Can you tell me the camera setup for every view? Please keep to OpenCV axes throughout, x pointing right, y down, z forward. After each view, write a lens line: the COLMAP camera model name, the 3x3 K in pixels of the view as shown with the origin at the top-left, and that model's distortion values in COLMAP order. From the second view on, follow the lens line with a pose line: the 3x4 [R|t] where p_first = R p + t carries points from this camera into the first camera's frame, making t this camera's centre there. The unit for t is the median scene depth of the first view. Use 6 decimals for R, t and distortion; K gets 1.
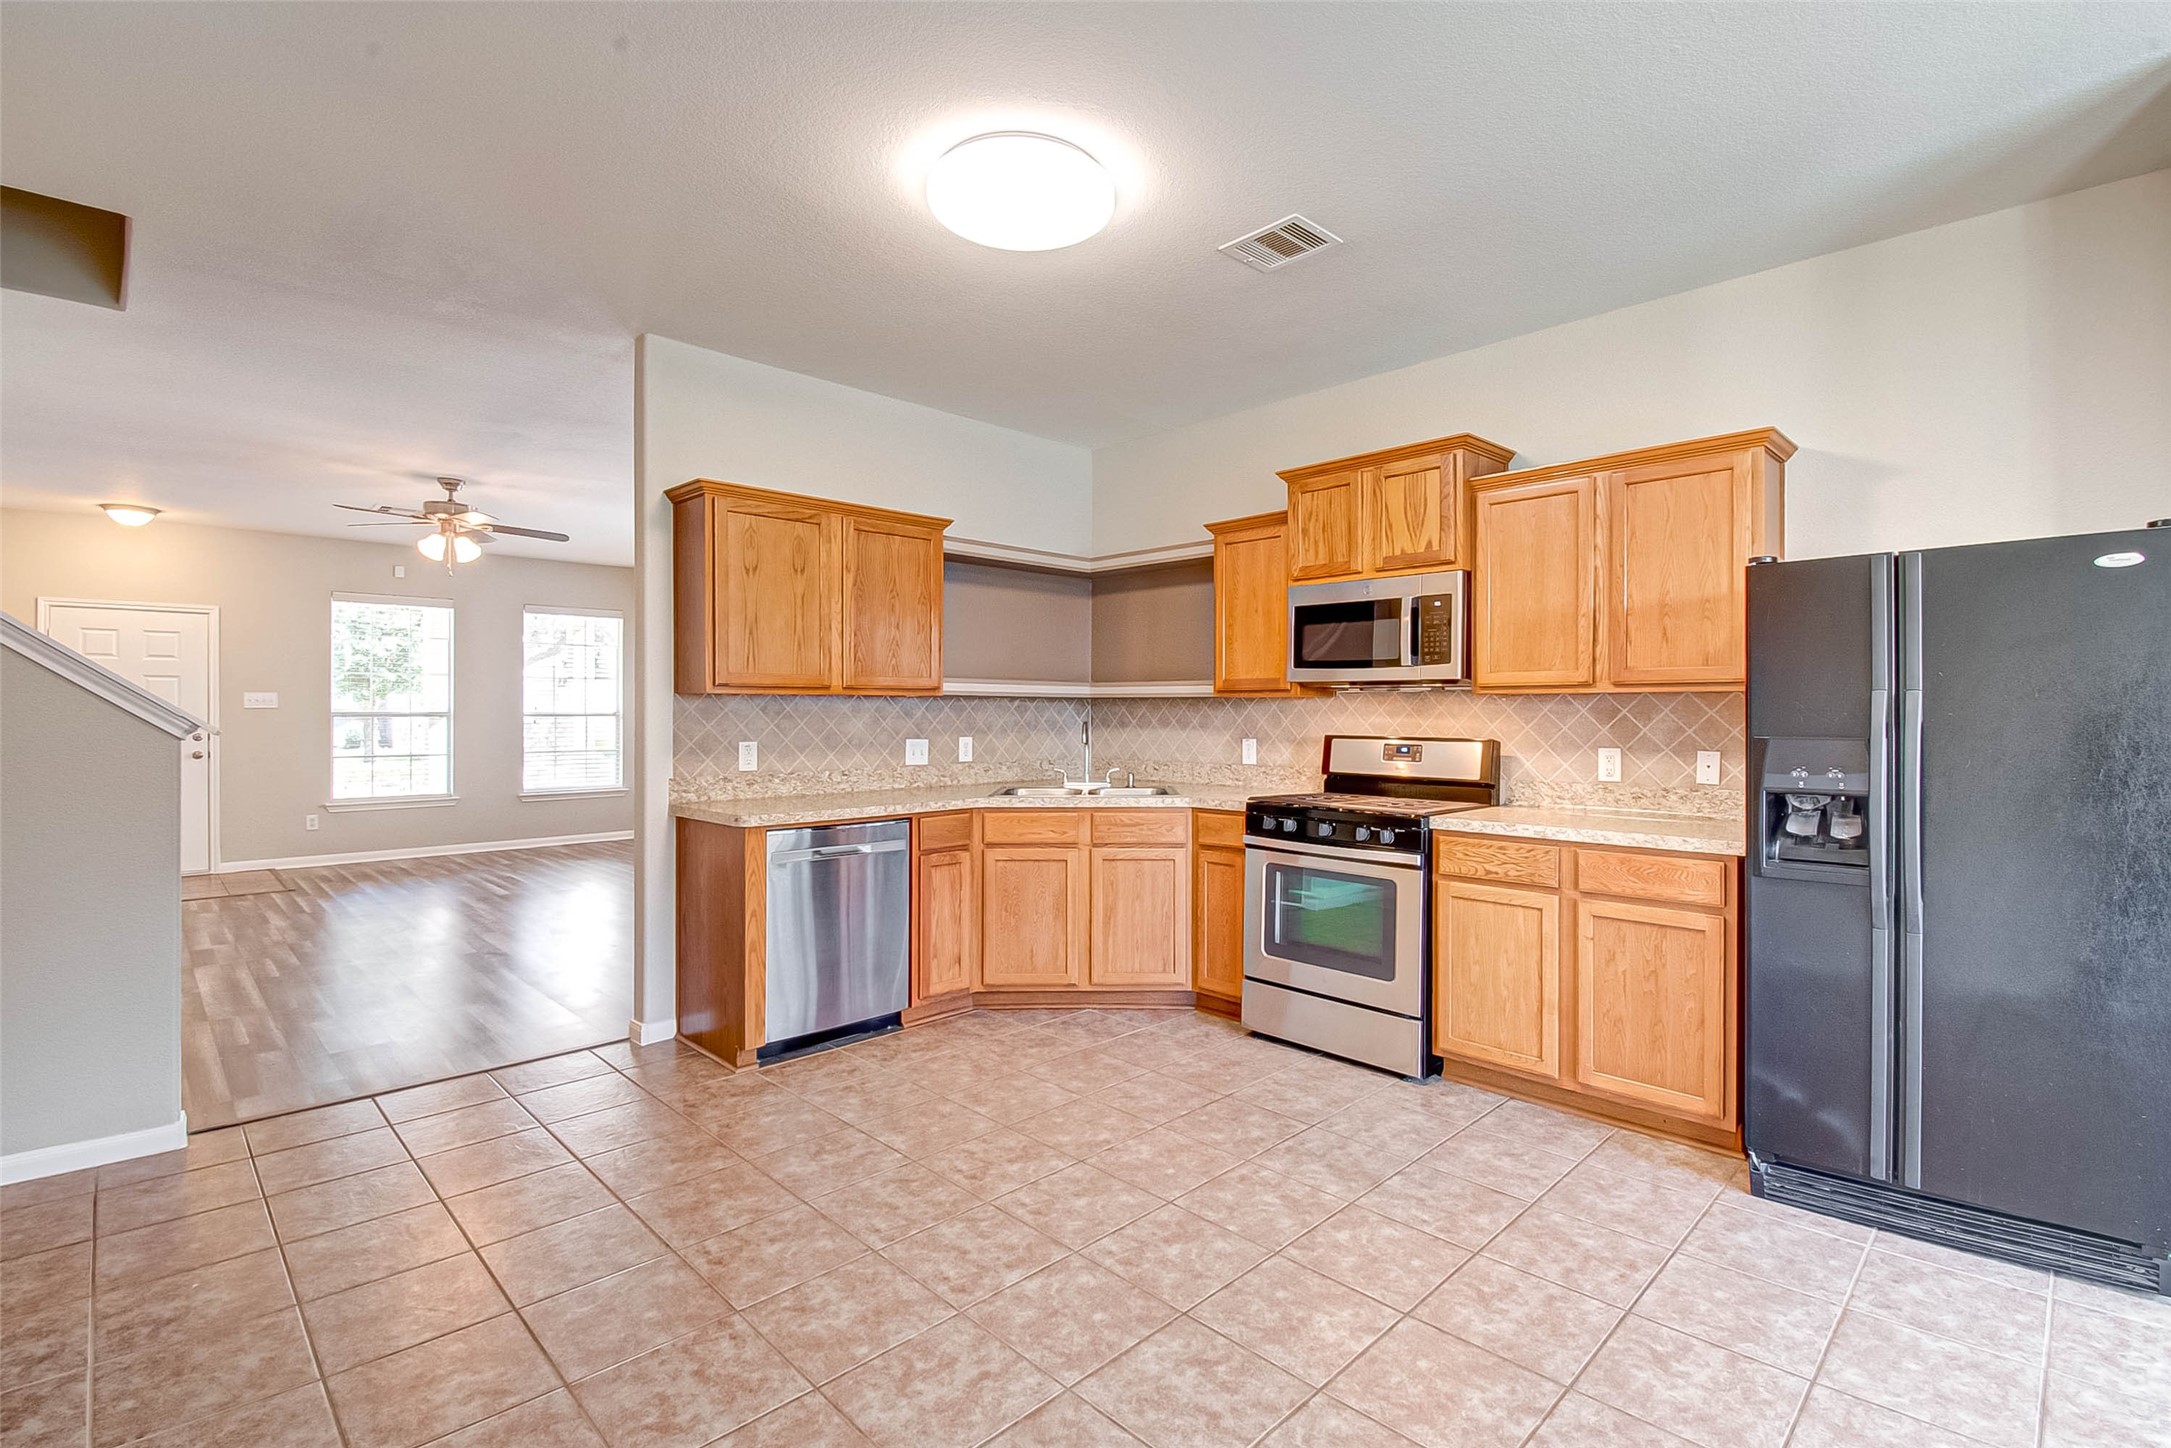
lens RADIAL K [[987.3, 0, 1123.1], [0, 987.3, 710.2], [0, 0, 1]] dist [-0.000454, -0.005772]
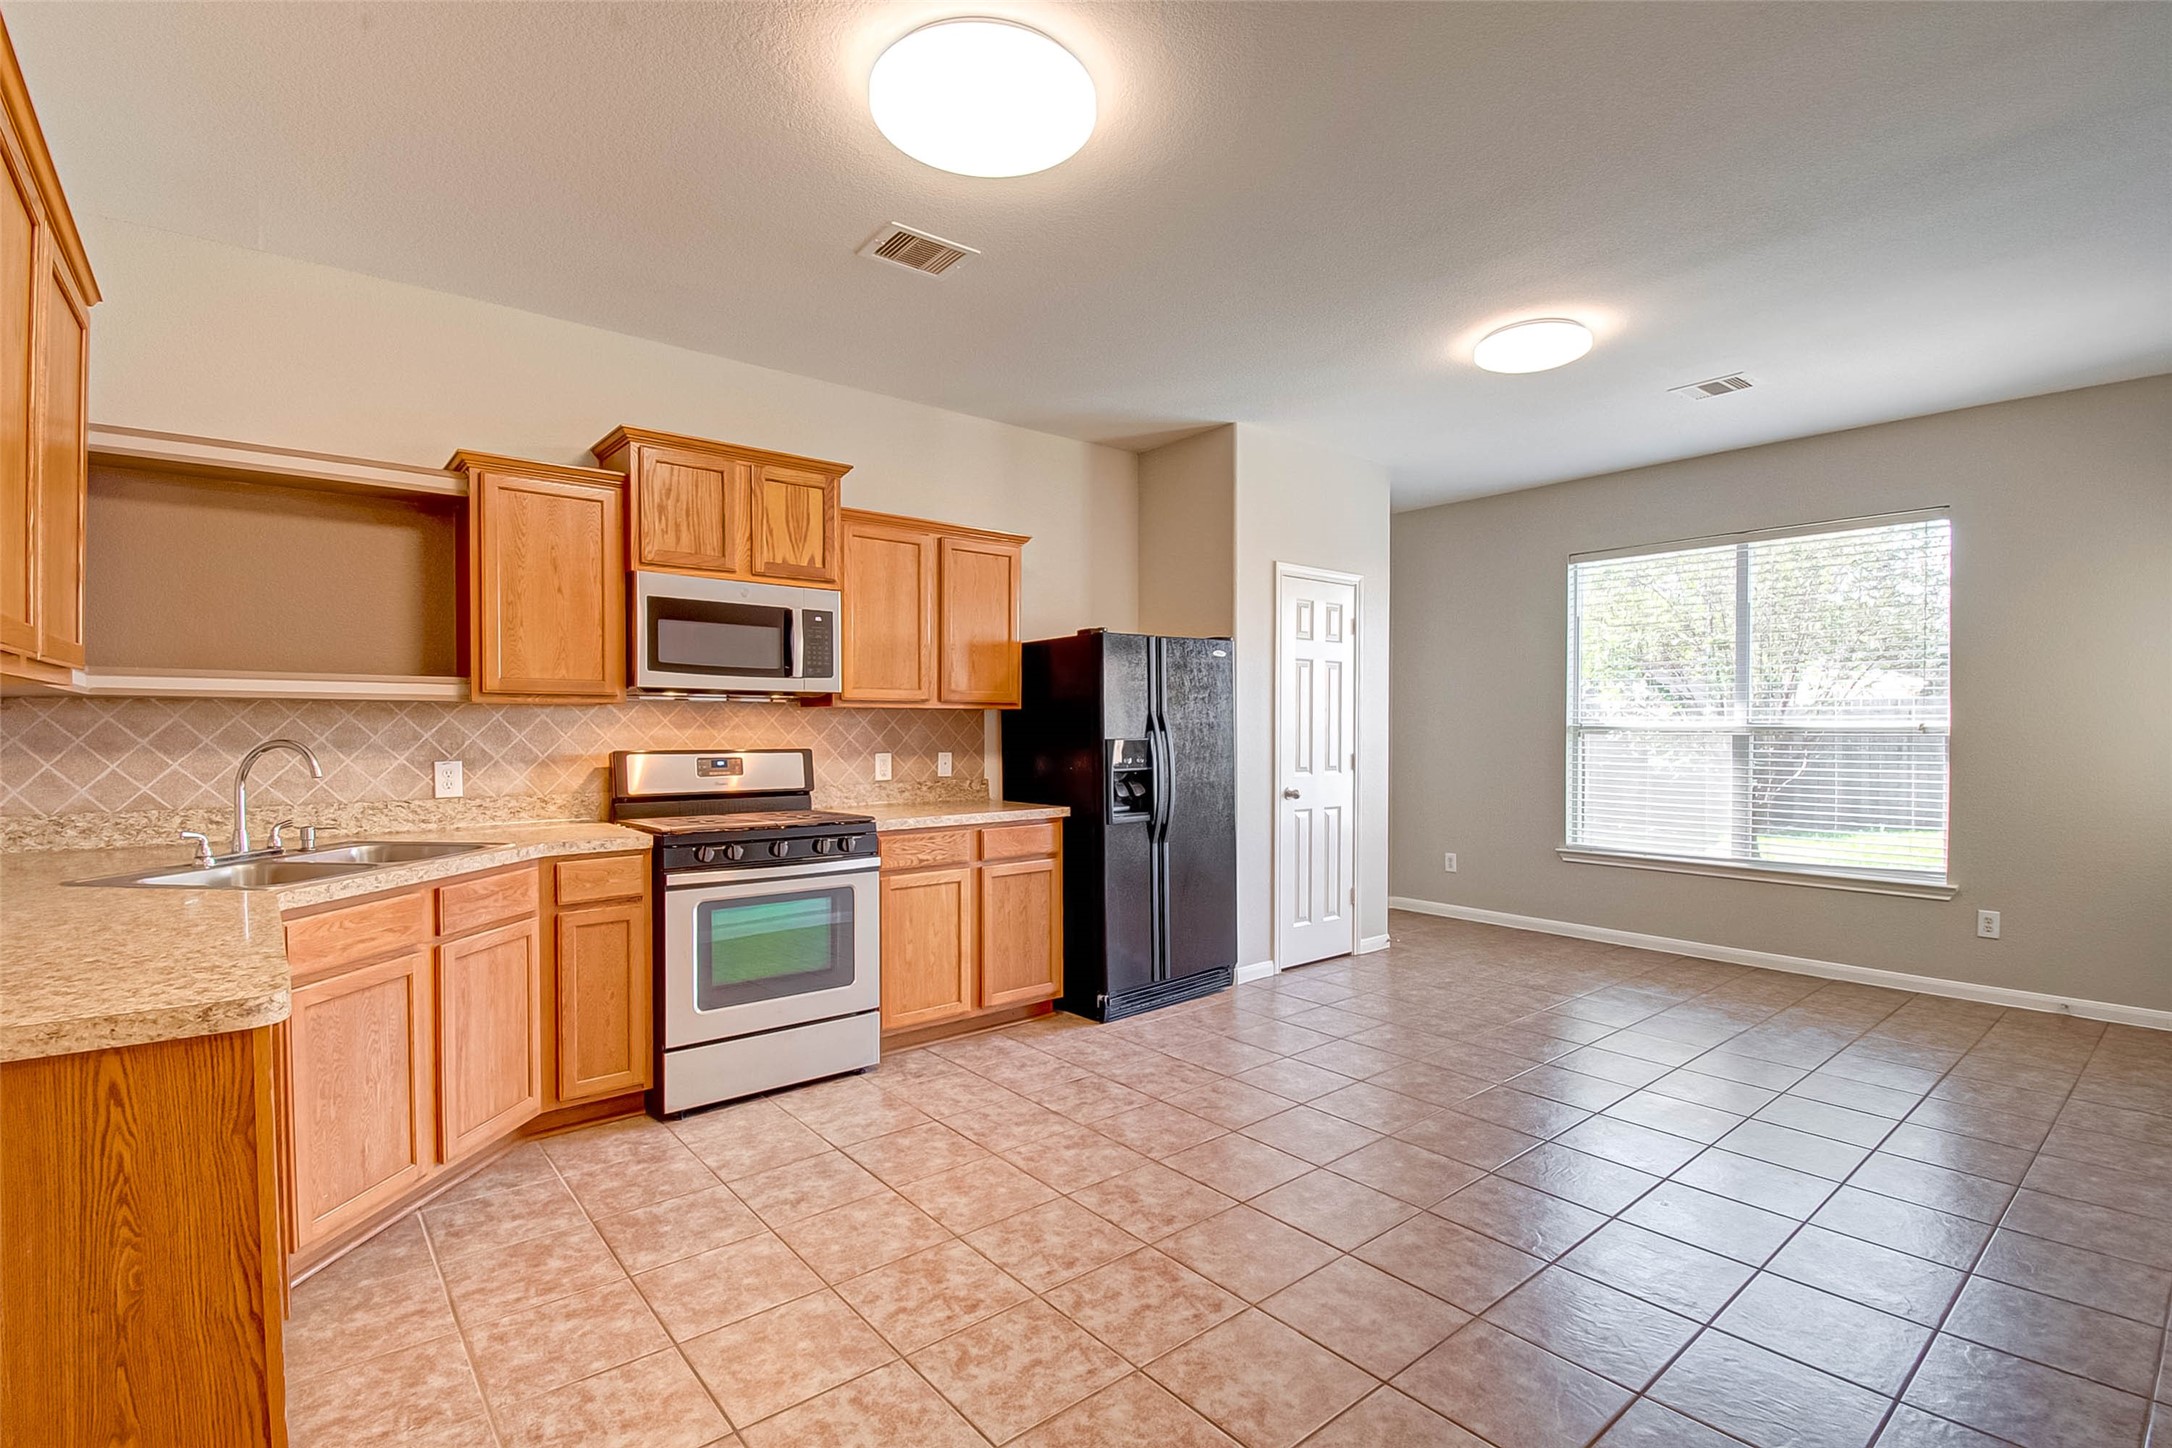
lens RADIAL K [[987.7, 0, 1095.0], [0, 987.7, 733.1], [0, 0, 1]] dist [-0.000454, -0.005772]
pose [[0.099083, -0.008390, 0.995044, -0.730591], [-0.001210, 0.999963, 0.008552, 0.002963], [-0.995078, -0.002051, 0.099069, 0.646714]]
